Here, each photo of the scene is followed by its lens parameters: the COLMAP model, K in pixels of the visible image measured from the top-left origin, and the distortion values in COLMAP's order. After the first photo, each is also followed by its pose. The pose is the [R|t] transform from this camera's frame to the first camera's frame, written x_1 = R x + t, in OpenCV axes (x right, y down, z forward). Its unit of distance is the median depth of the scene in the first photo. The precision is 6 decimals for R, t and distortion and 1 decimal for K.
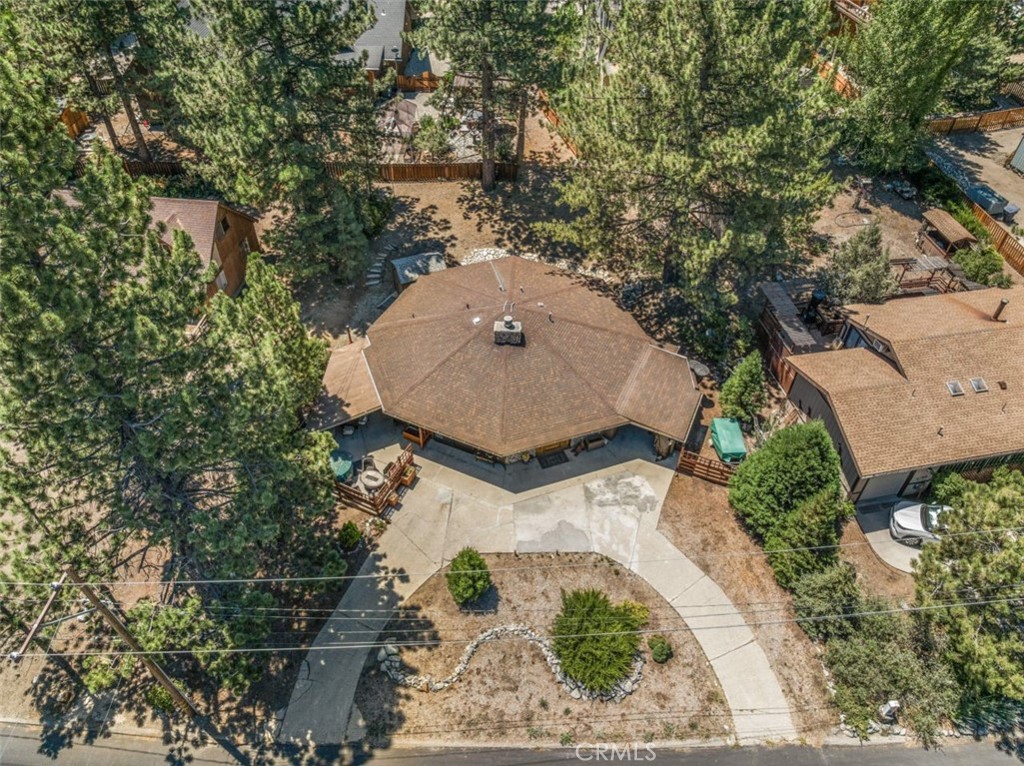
lens RADIAL K [[702.2, 0, 509.8], [0, 702.2, 381.0], [0, 0, 1]] dist [-0.009958, -0.003175]
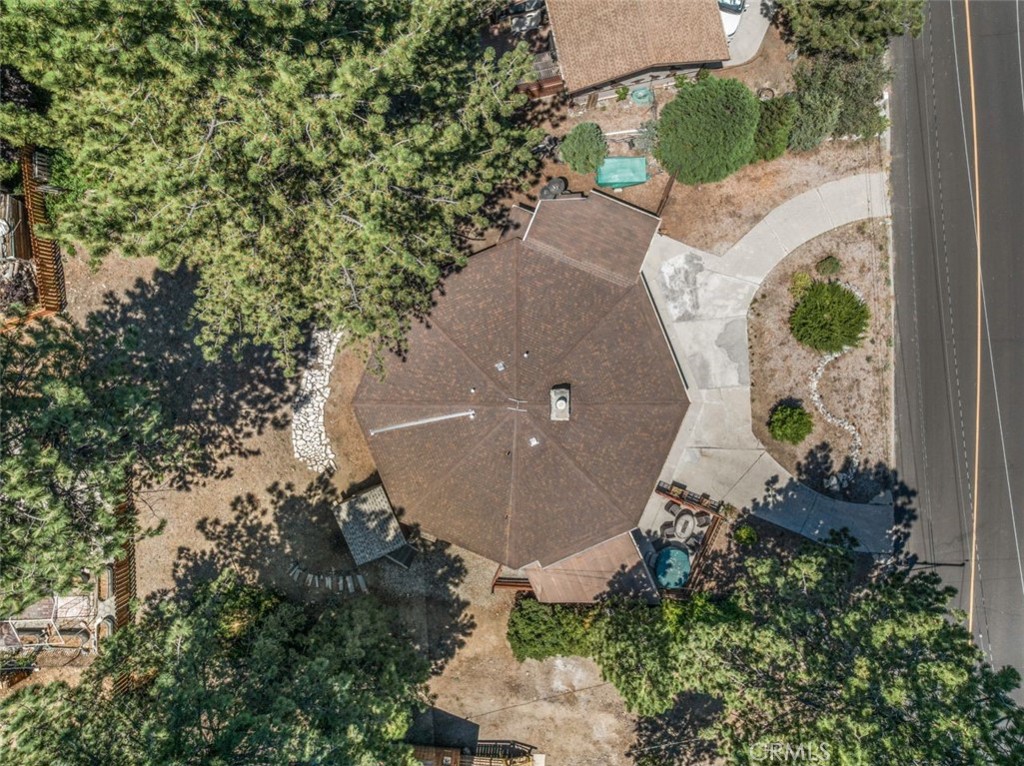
lens RADIAL K [[702.2, 0, 509.8], [0, 702.2, 381.0], [0, 0, 1]] dist [-0.009958, -0.003175]
pose [[-0.038572, -0.999098, -0.017745, 0.045712], [0.697650, -0.039639, 0.715341, -0.767418], [-0.715399, 0.015212, 0.698550, 0.452782]]
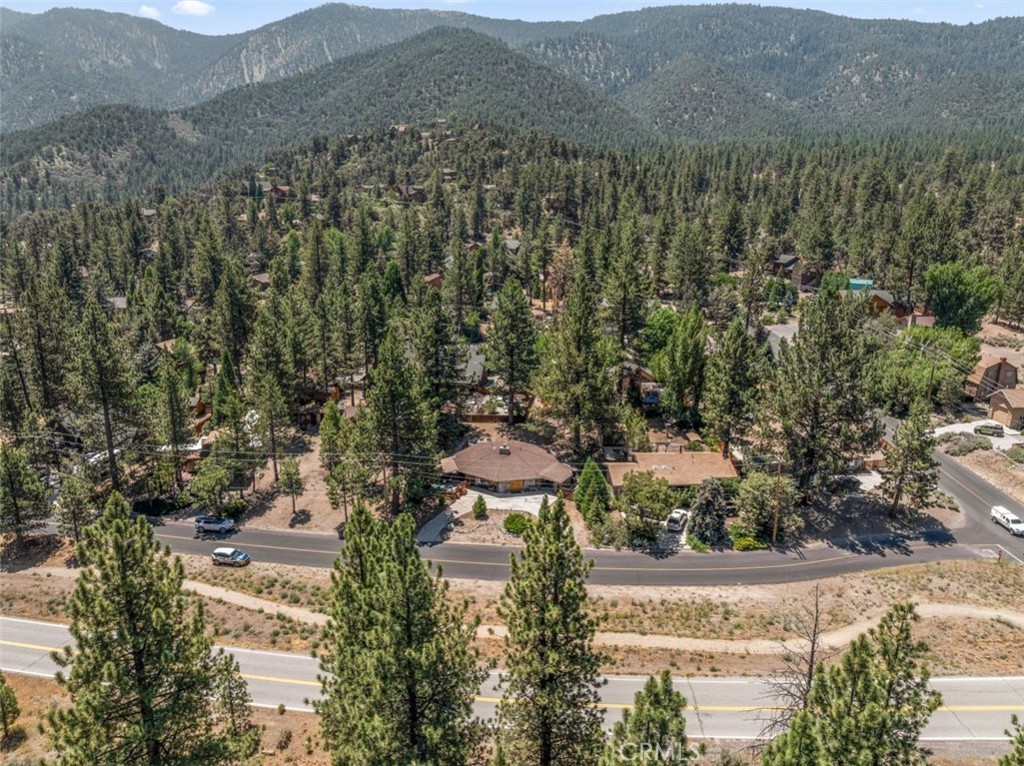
lens RADIAL K [[702.2, 0, 509.8], [0, 702.2, 381.0], [0, 0, 1]] dist [-0.009958, -0.003175]
pose [[0.992173, 0.033748, -0.120221, 0.370278], [-0.088886, 0.867086, -0.490164, 1.132601], [0.087700, 0.497014, 0.863299, -1.661279]]
